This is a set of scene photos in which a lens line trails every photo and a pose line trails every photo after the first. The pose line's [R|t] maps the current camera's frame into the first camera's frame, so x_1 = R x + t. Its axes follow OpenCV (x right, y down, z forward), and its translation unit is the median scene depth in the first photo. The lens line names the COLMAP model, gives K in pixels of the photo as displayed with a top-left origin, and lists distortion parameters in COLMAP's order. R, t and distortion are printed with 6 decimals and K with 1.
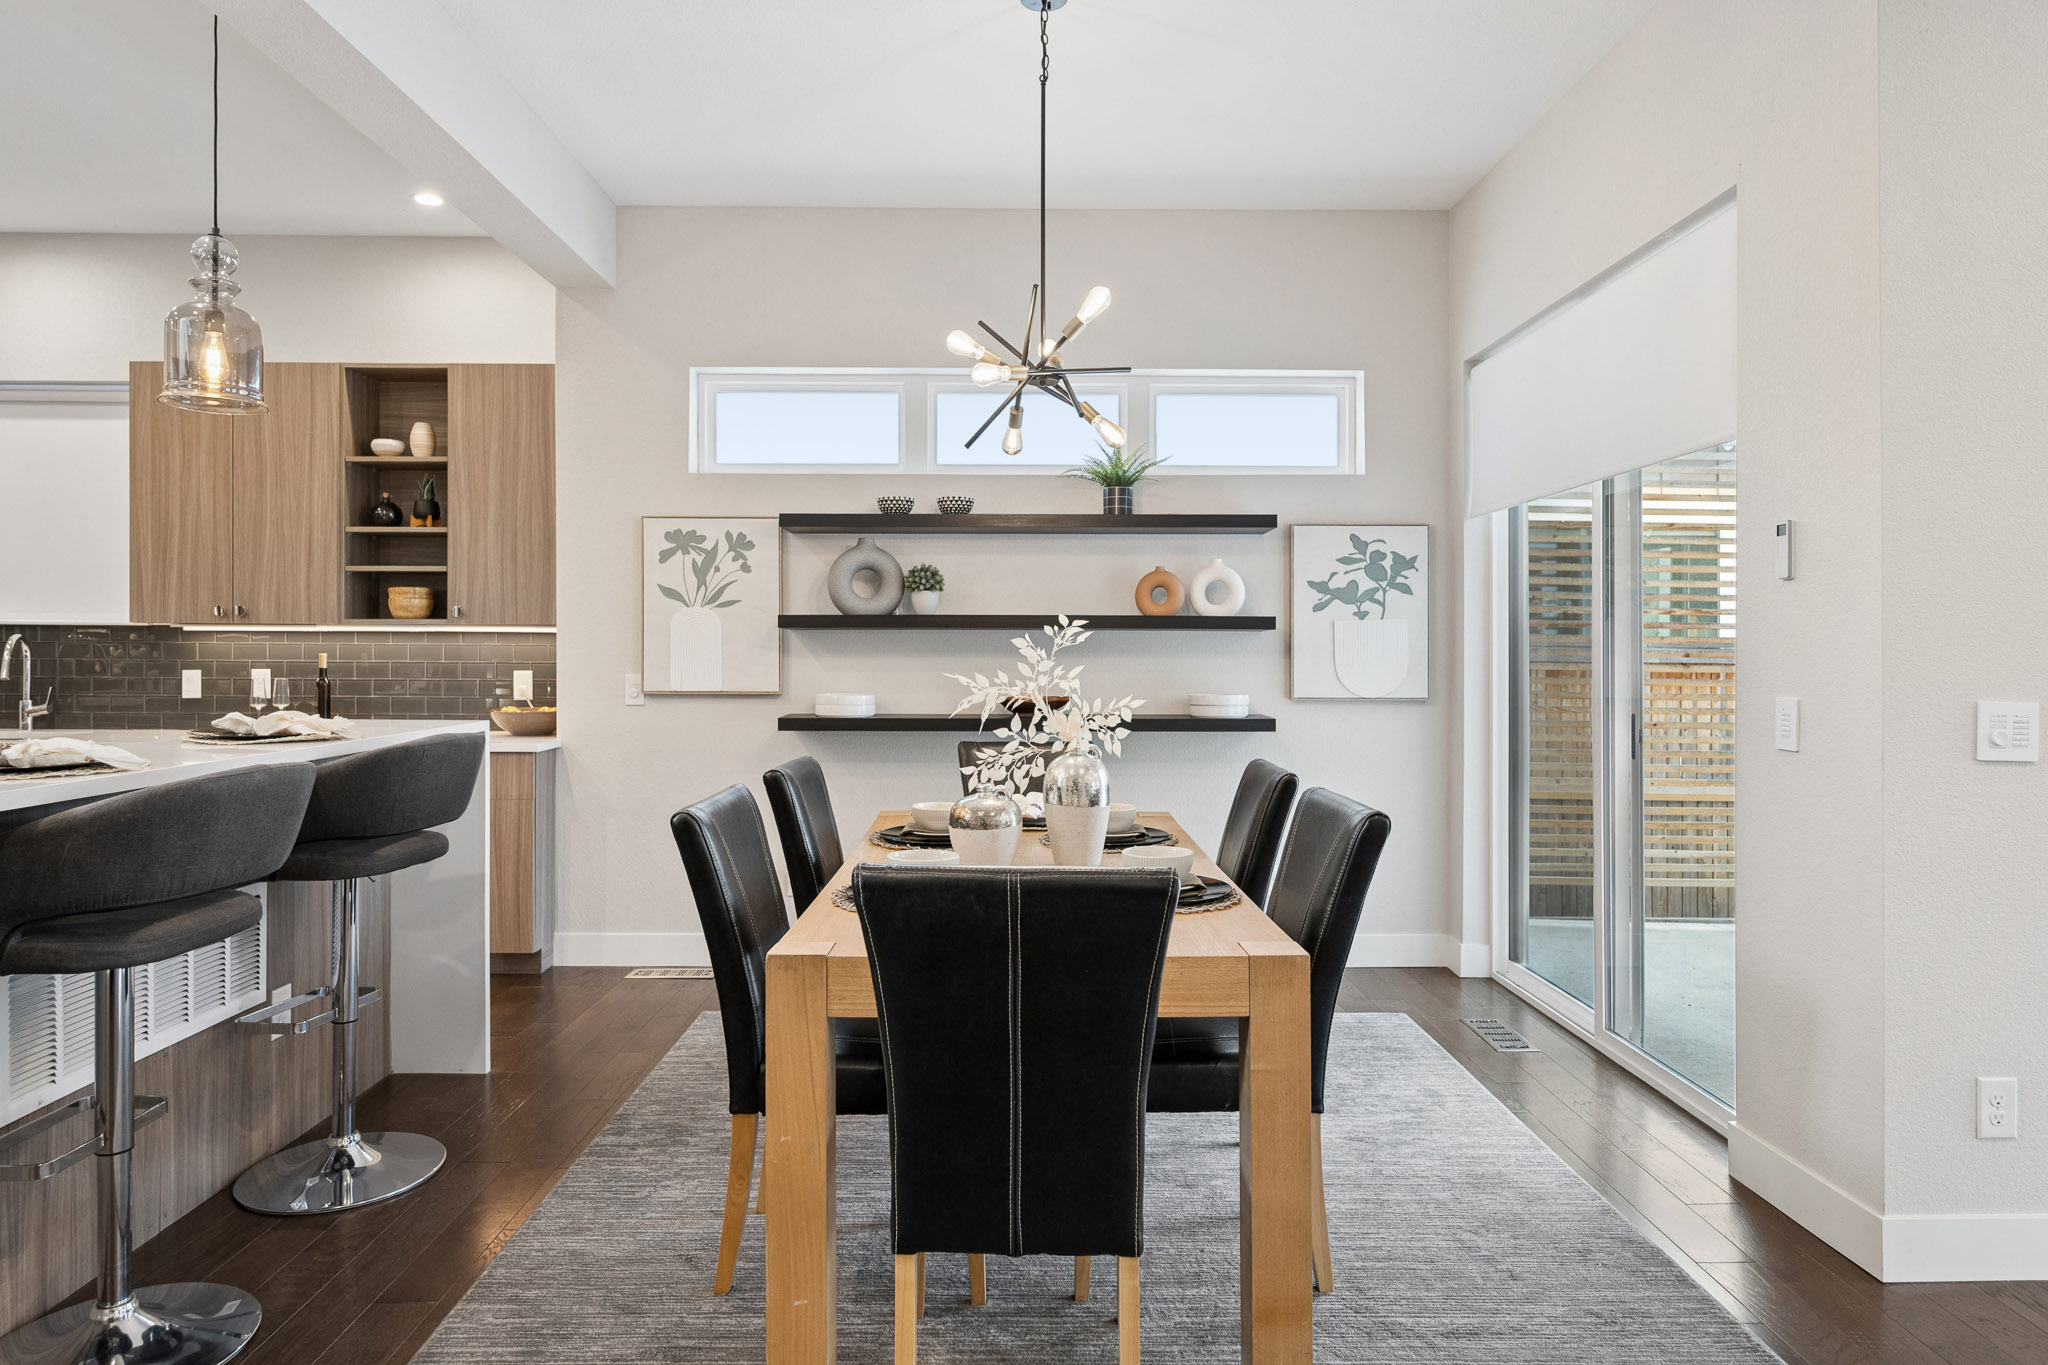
lens RADIAL K [[1210.1, 0, 1021.4], [0, 1210.1, 648.5], [0, 0, 1]] dist [0.002957, 0.001308]
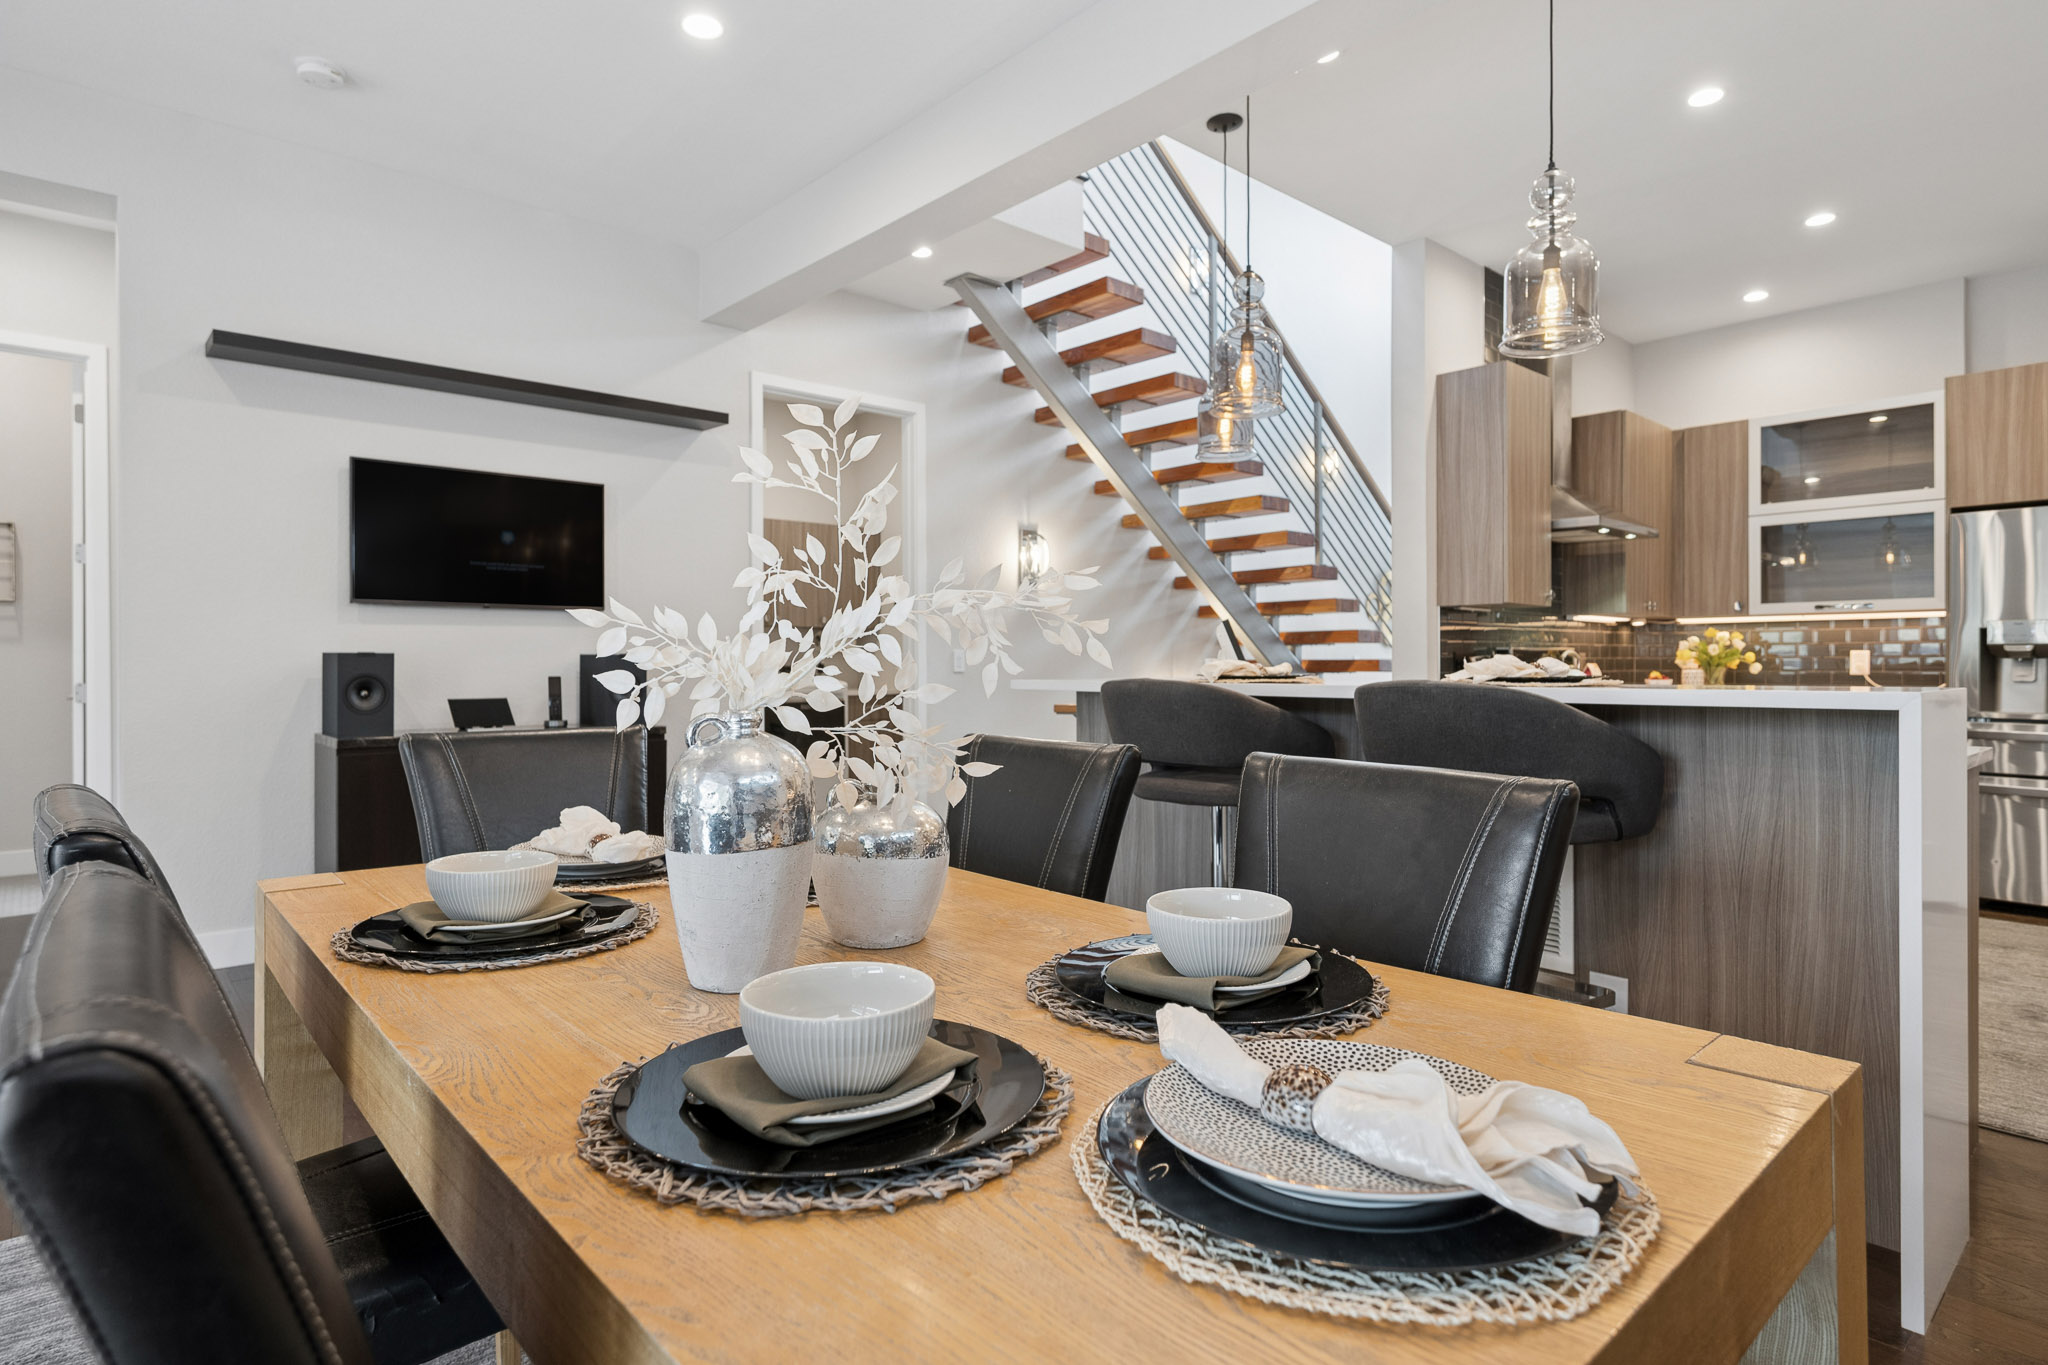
lens RADIAL K [[1096.3, 0, 1018.5], [0, 1096.3, 653.2], [0, 0, 1]] dist [-0.002564, -0.005108]
pose [[-0.758386, -0.010584, -0.651720, 0.139060], [-0.003635, 0.999921, -0.012008, 0.035441], [0.651796, -0.006738, -0.758365, 0.815450]]
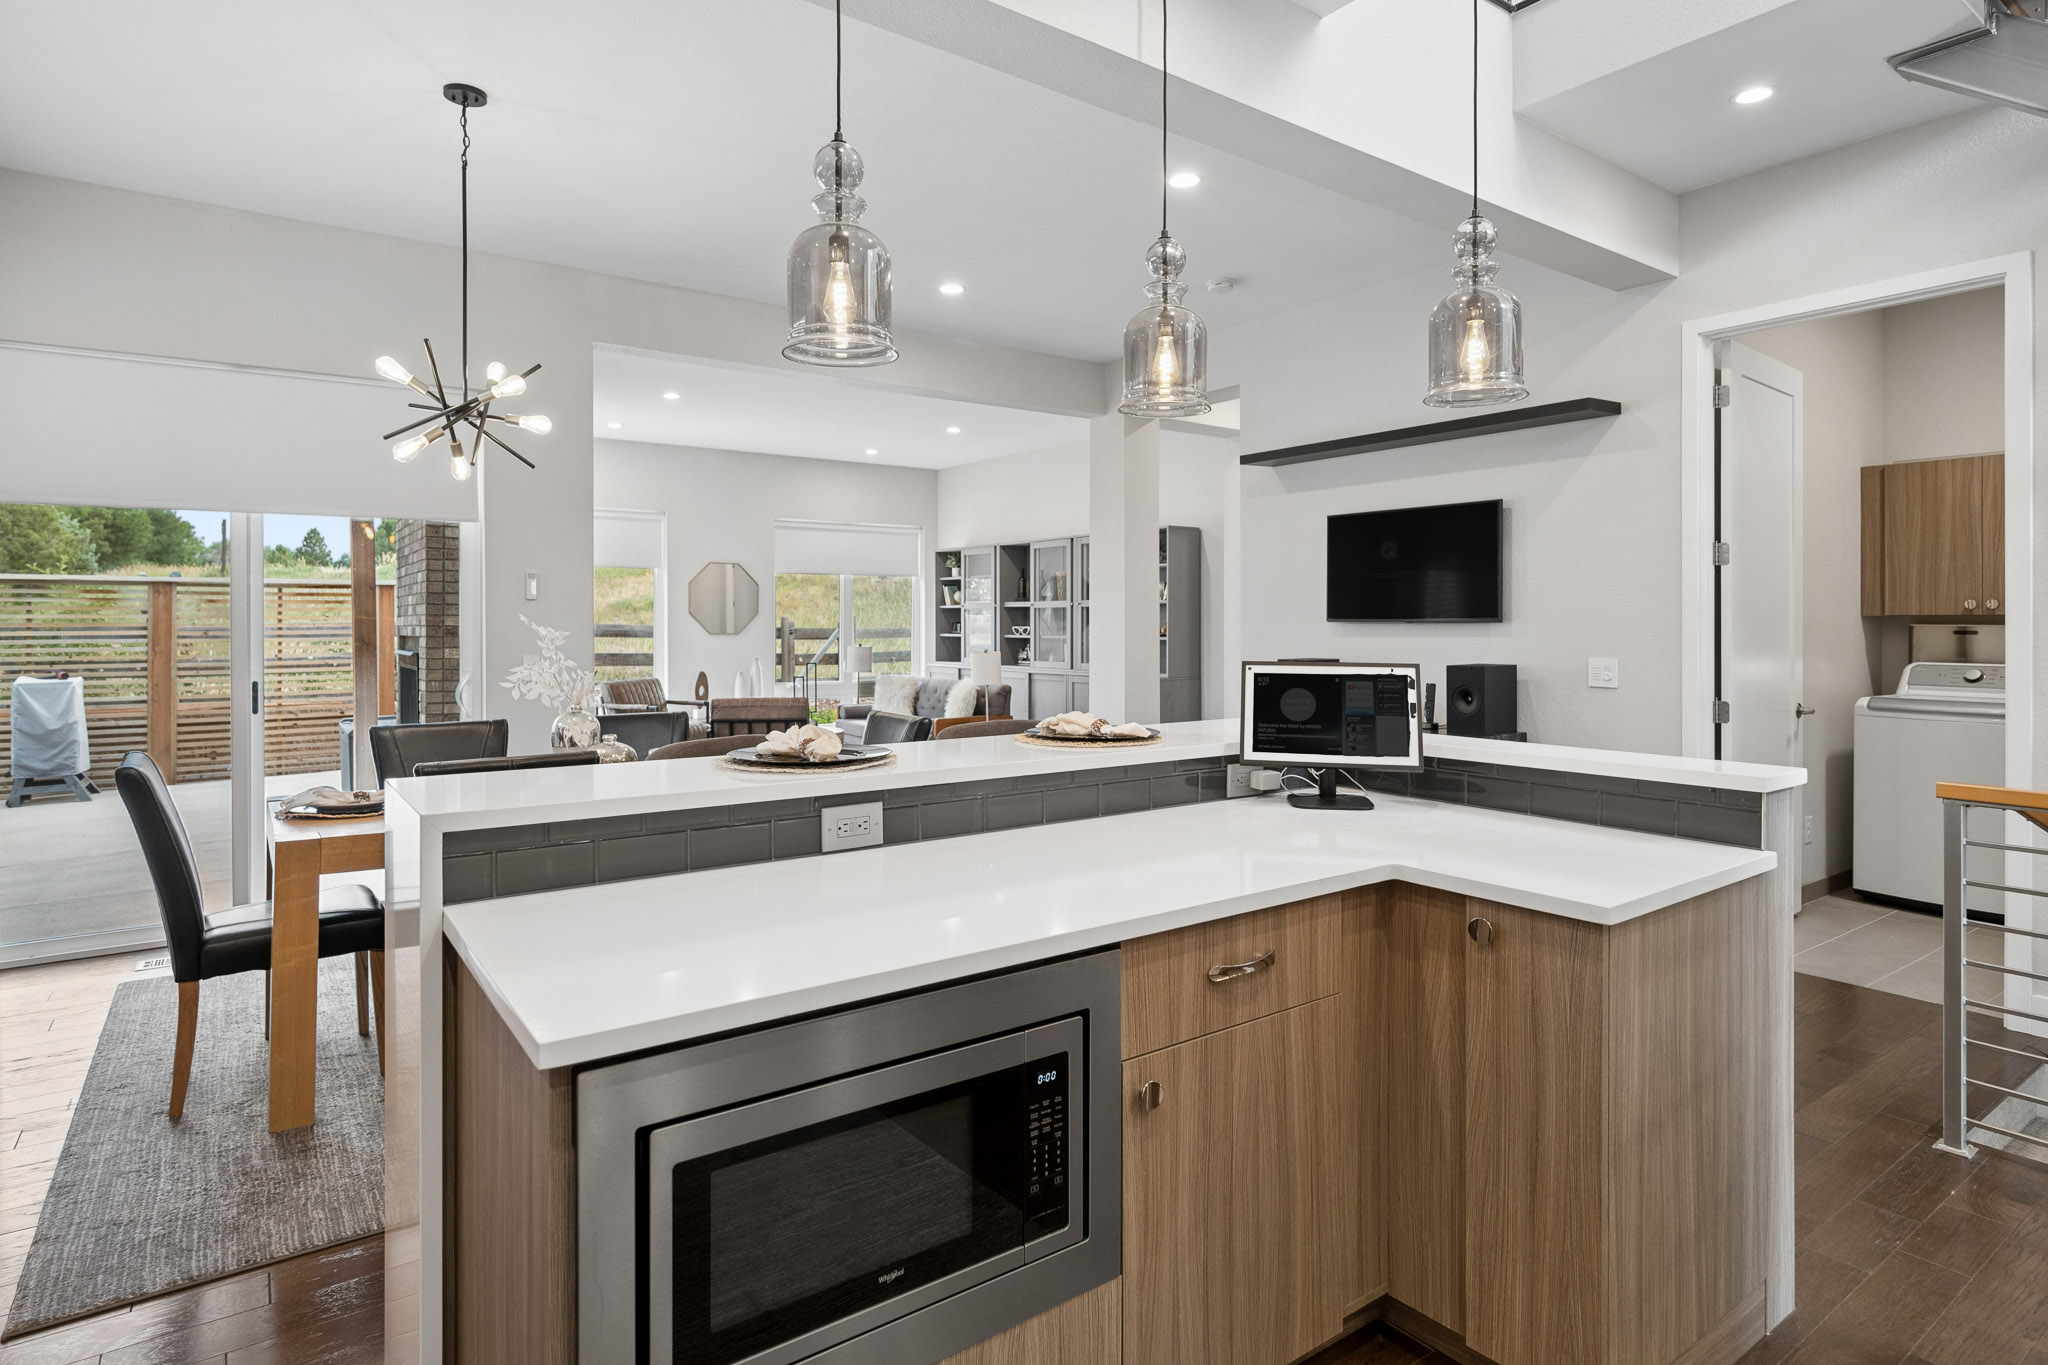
lens RADIAL K [[1096.3, 0, 1017.1], [0, 1096.3, 619.7], [0, 0, 1]] dist [-0.002564, -0.005108]
pose [[-0.574102, -0.002574, 0.818779, -0.780193], [-0.001726, 0.999997, 0.001934, -0.015747], [-0.818782, -0.000303, -0.574105, 0.777930]]
